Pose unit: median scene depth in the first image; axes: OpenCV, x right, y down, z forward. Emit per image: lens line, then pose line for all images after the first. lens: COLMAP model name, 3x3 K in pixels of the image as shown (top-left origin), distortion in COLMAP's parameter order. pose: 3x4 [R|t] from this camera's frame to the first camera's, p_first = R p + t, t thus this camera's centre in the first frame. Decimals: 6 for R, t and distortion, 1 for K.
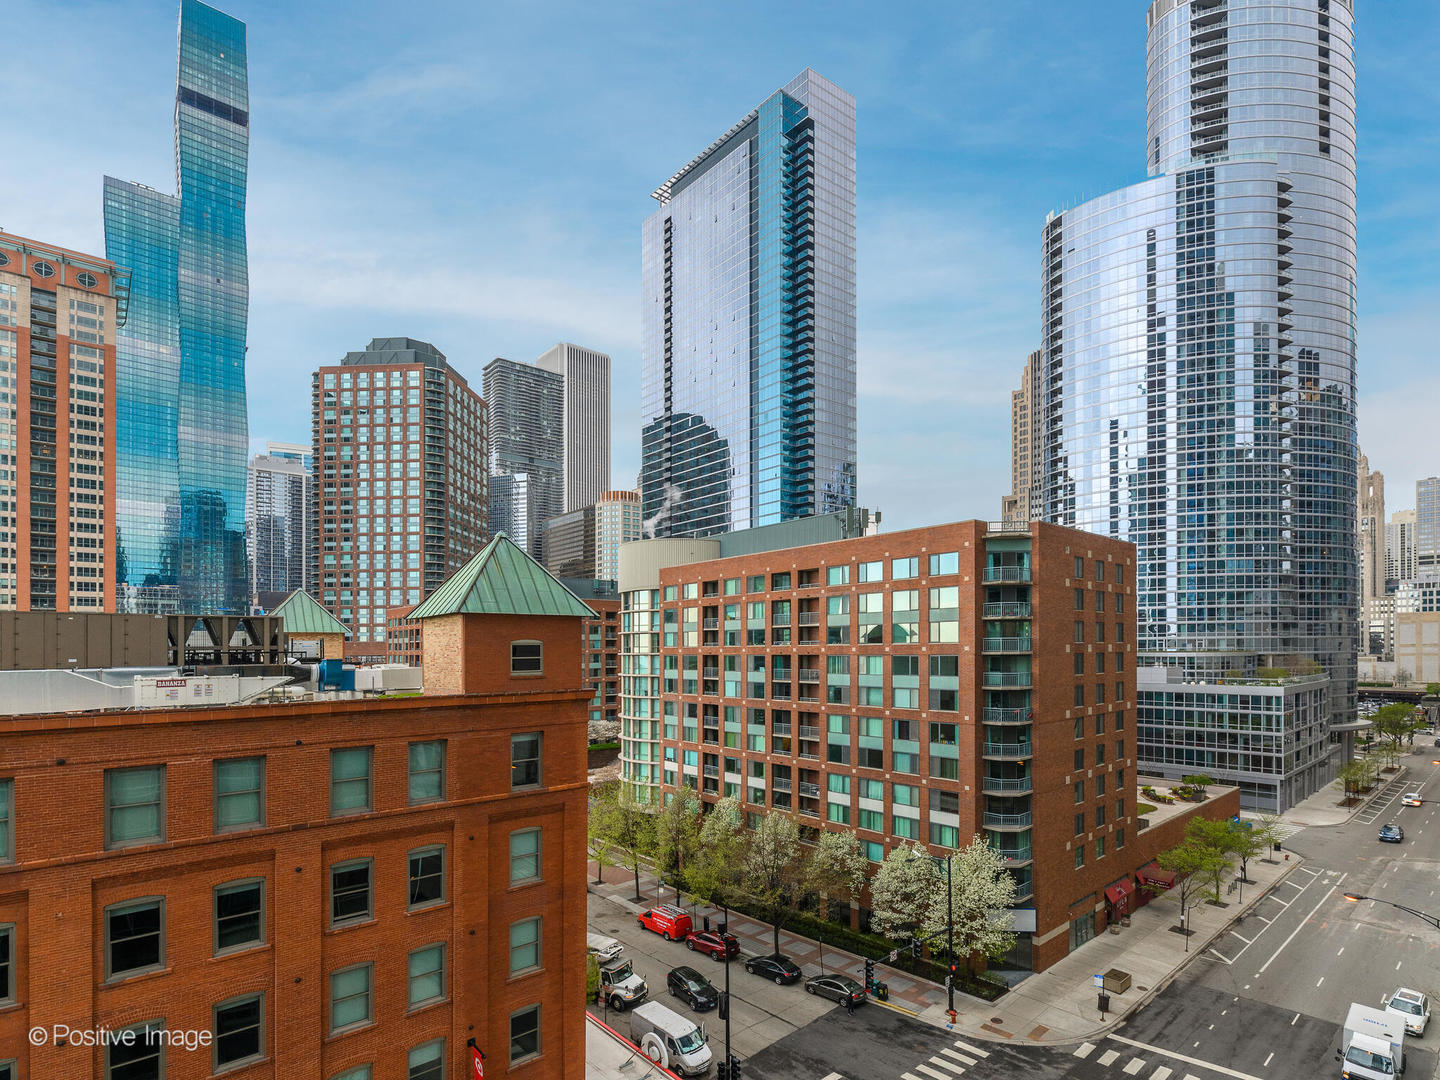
lens RADIAL K [[659.3, 0, 759.7], [0, 659.3, 604.8], [0, 0, 1]] dist [-0.000050, -0.002330]
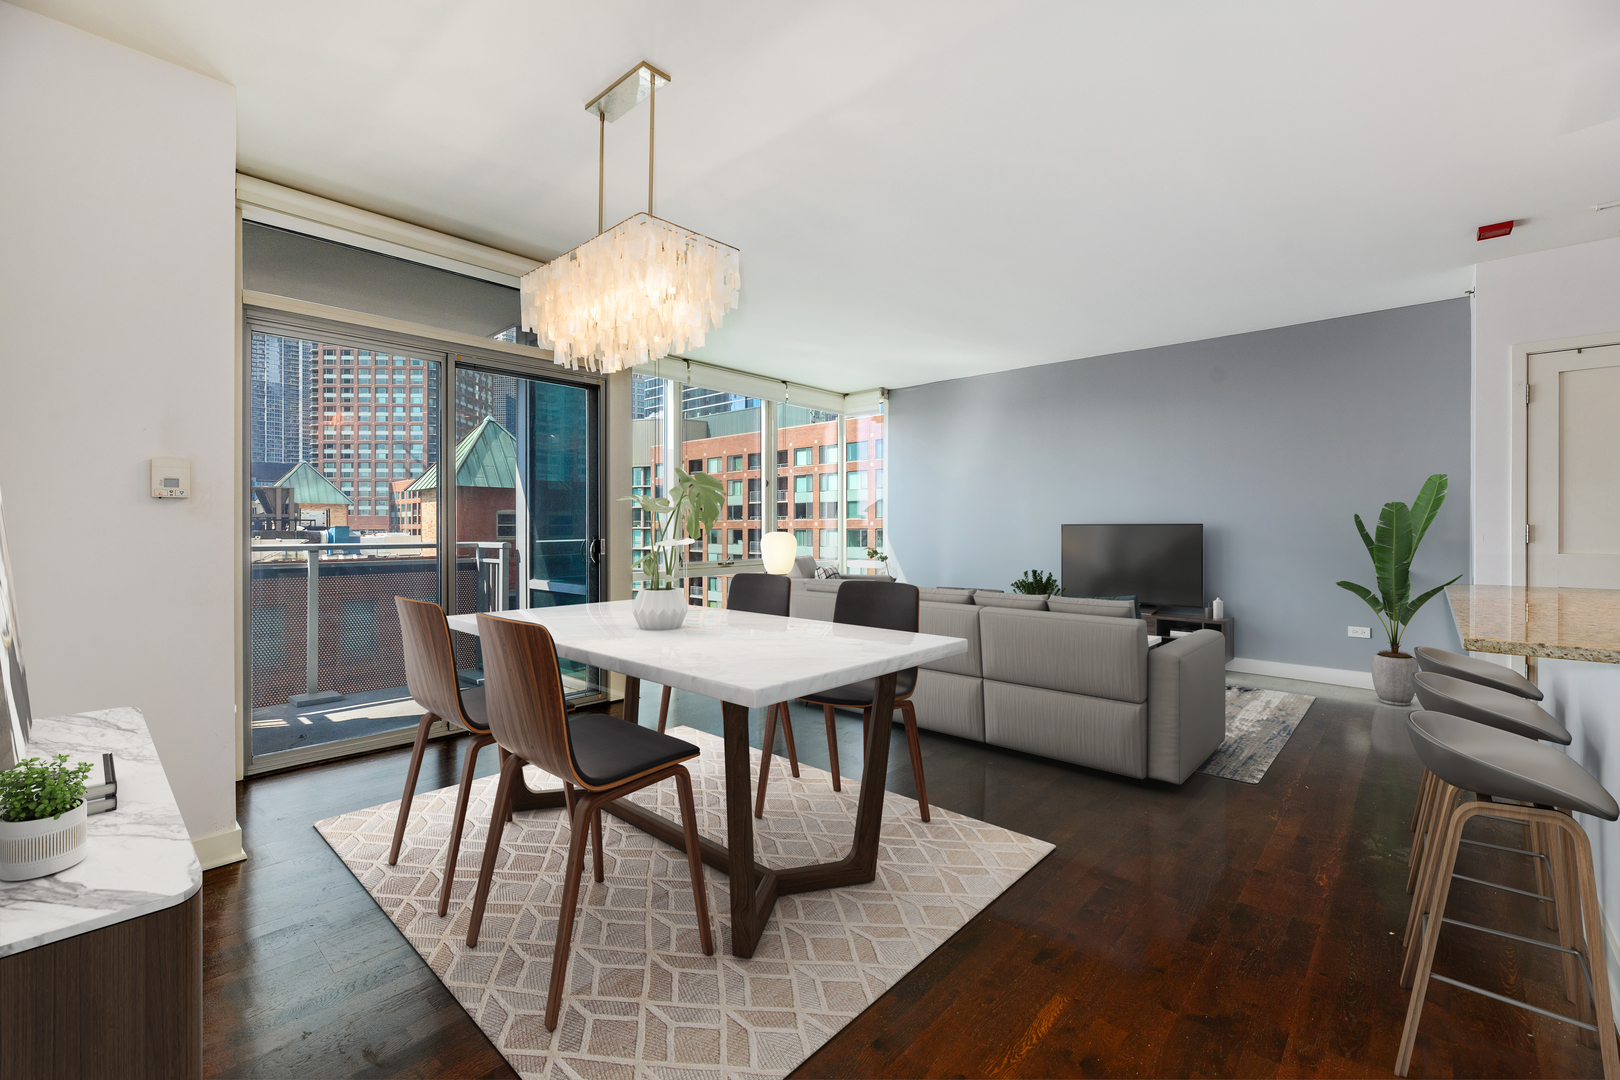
lens RADIAL K [[708.1, 0, 814.8], [0, 708.1, 507.0], [0, 0, 1]] dist [0.001085, 0.003360]
pose [[0.999602, 0.012844, 0.025111, 0.083647], [-0.013713, 0.999302, 0.034745, -0.002281], [-0.024647, -0.035075, 0.999081, -0.145818]]
